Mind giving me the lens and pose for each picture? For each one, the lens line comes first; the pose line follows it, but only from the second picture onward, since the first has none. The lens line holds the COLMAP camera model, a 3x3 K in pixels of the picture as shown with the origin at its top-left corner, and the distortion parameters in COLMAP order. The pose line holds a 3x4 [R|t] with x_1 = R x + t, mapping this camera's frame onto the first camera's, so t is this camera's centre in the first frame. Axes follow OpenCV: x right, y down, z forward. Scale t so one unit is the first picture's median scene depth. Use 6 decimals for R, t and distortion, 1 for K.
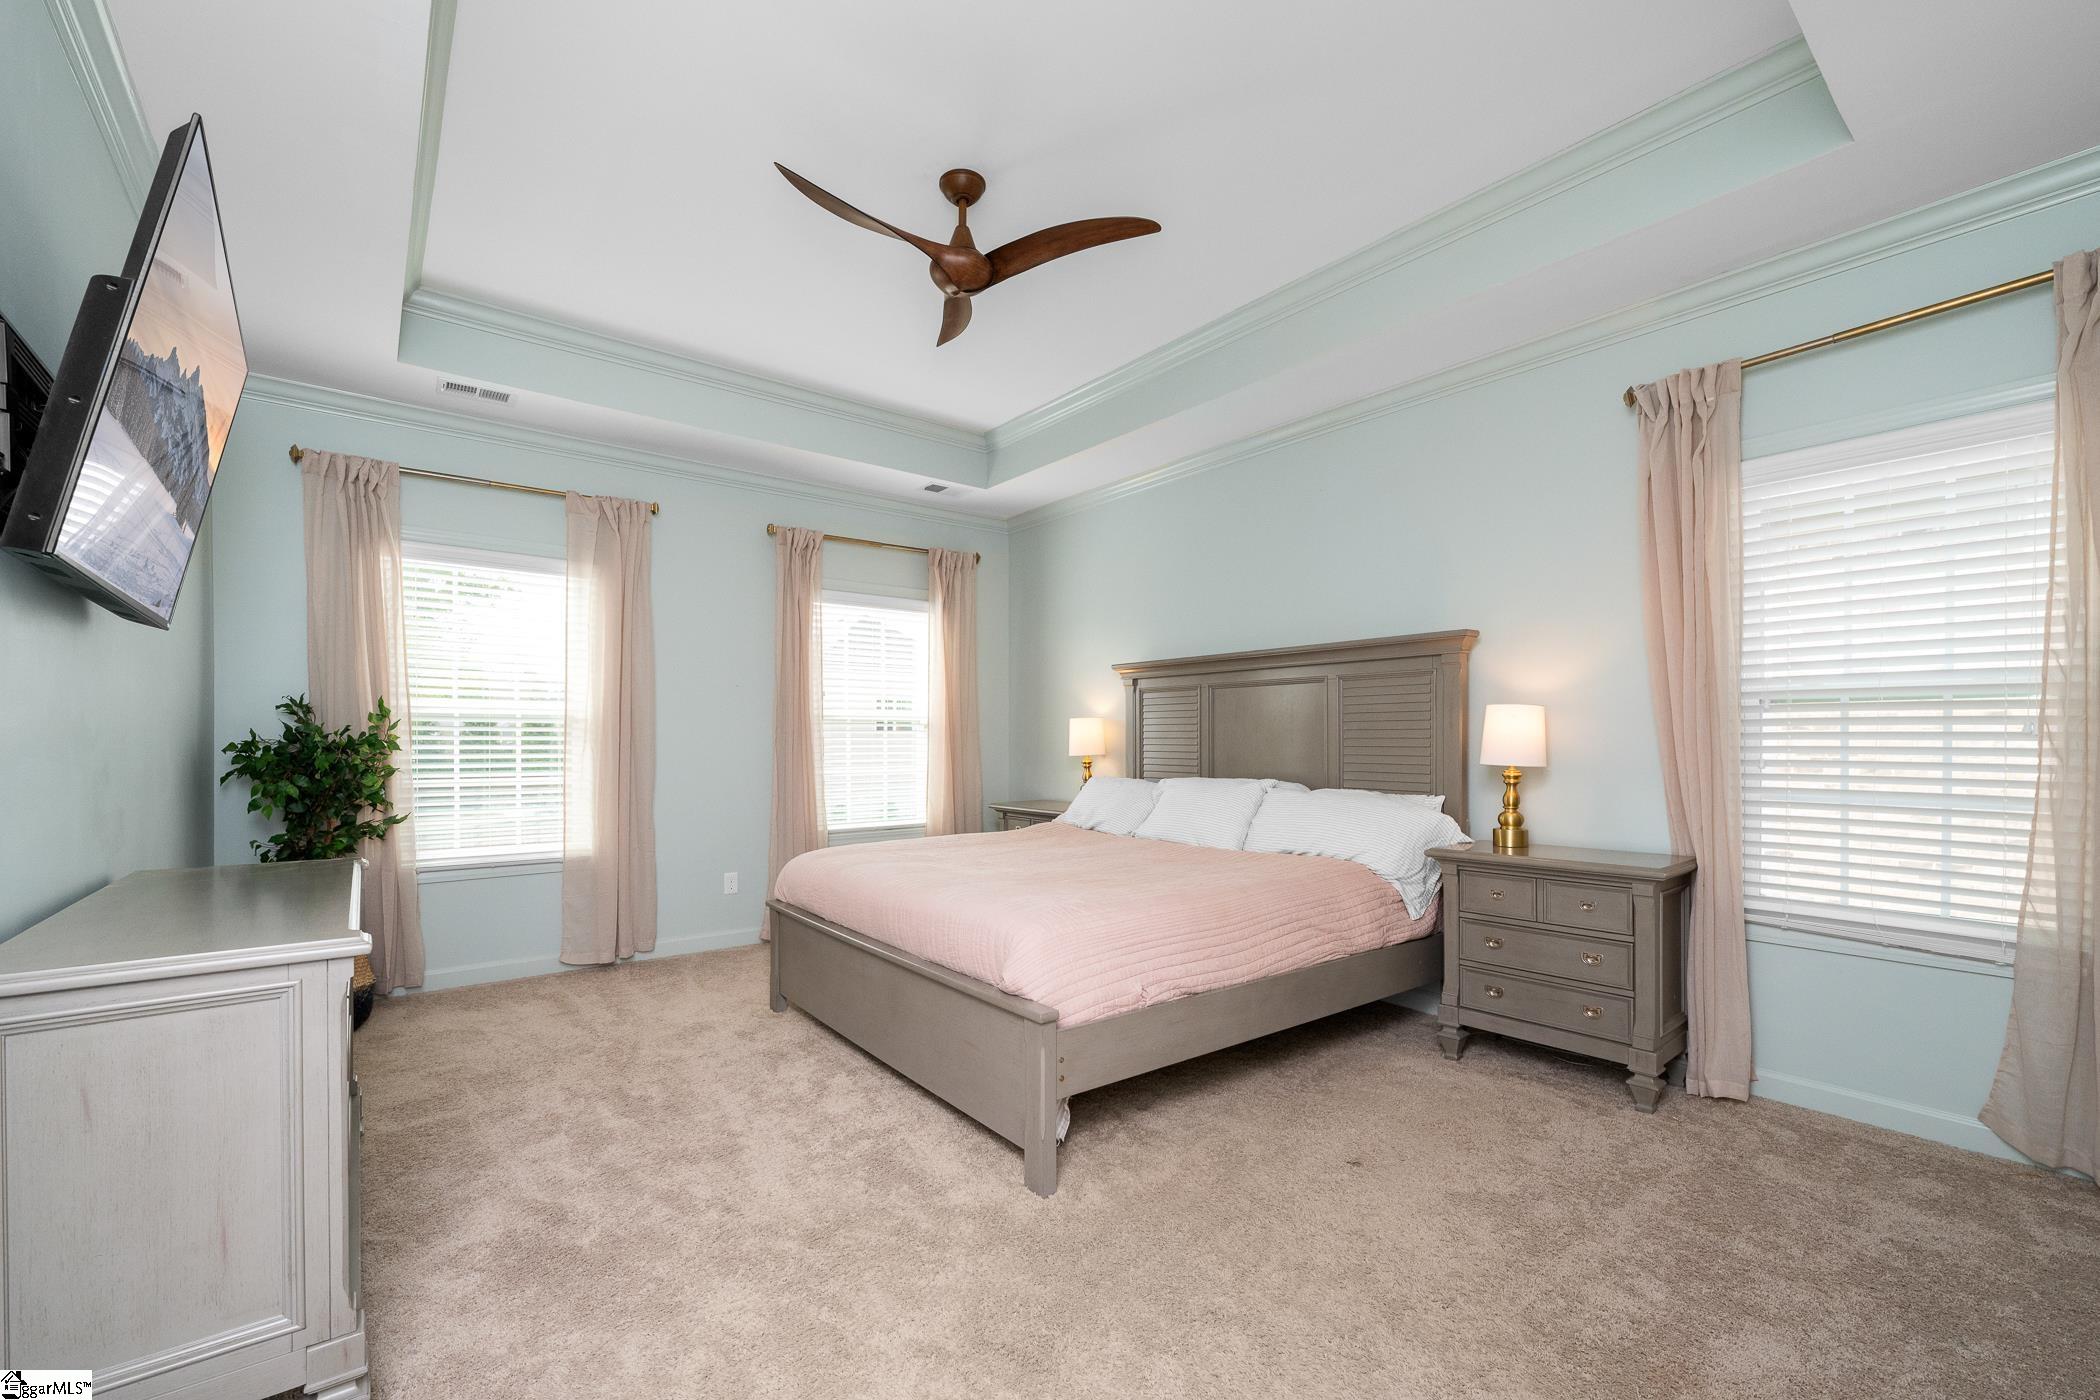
lens RADIAL K [[851.1, 0, 1059.1], [0, 851.1, 721.9], [0, 0, 1]] dist [0.003678, -0.000668]
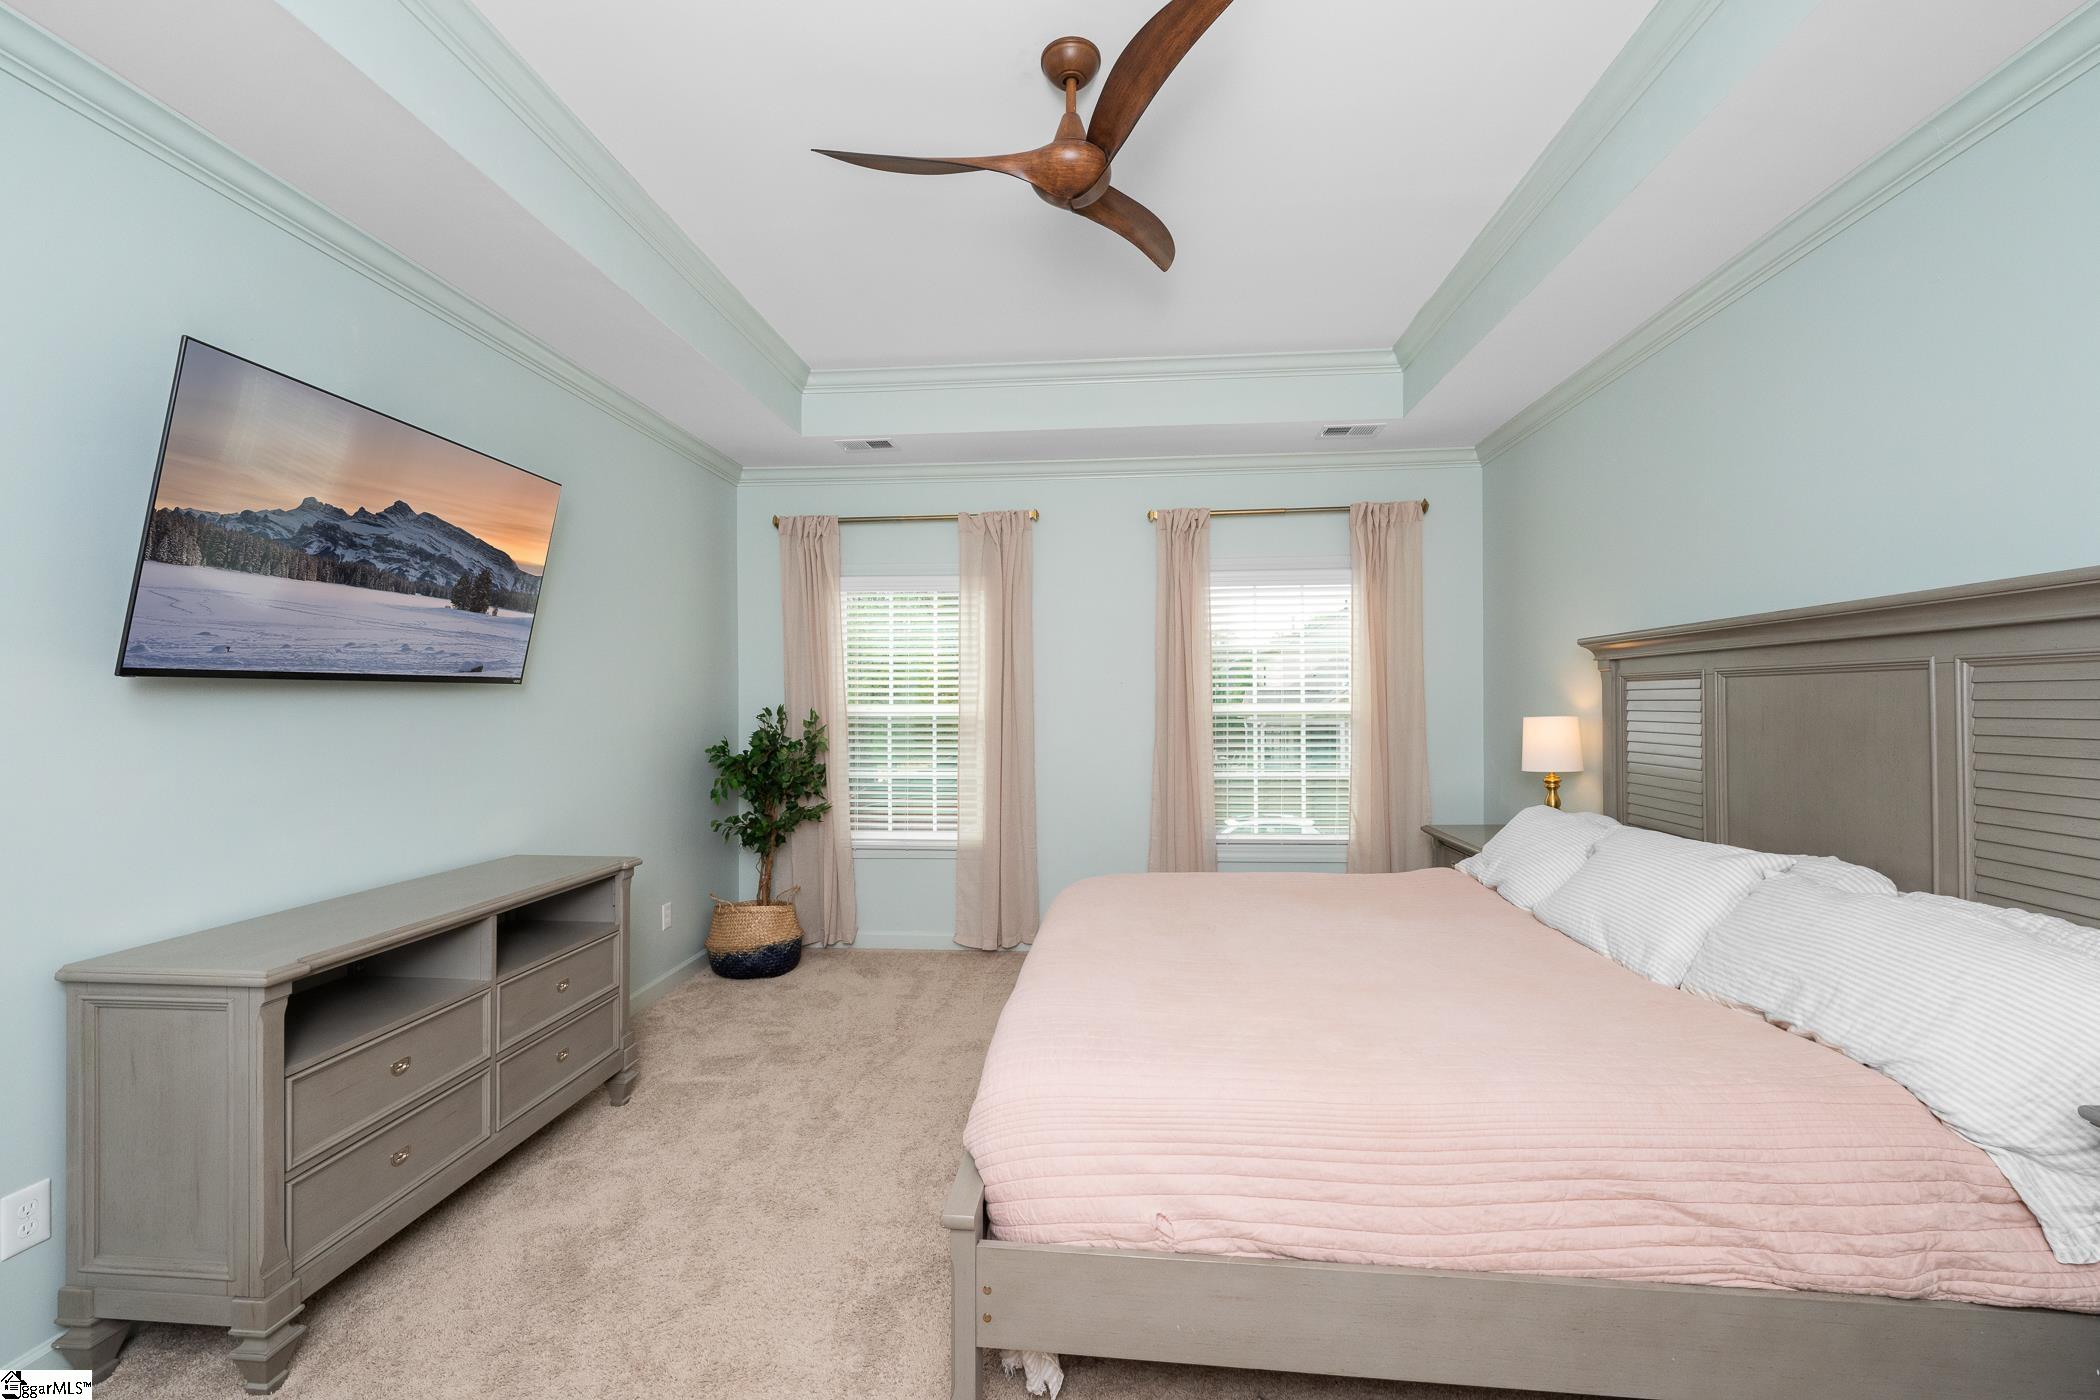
lens RADIAL K [[851.1, 0, 1056.0], [0, 851.1, 694.8], [0, 0, 1]] dist [0.003678, -0.000668]
pose [[0.736240, -0.008842, -0.676663, 0.302734], [0.015431, 0.999874, 0.003725, -0.046642], [0.676544, -0.013184, 0.736284, 0.326163]]
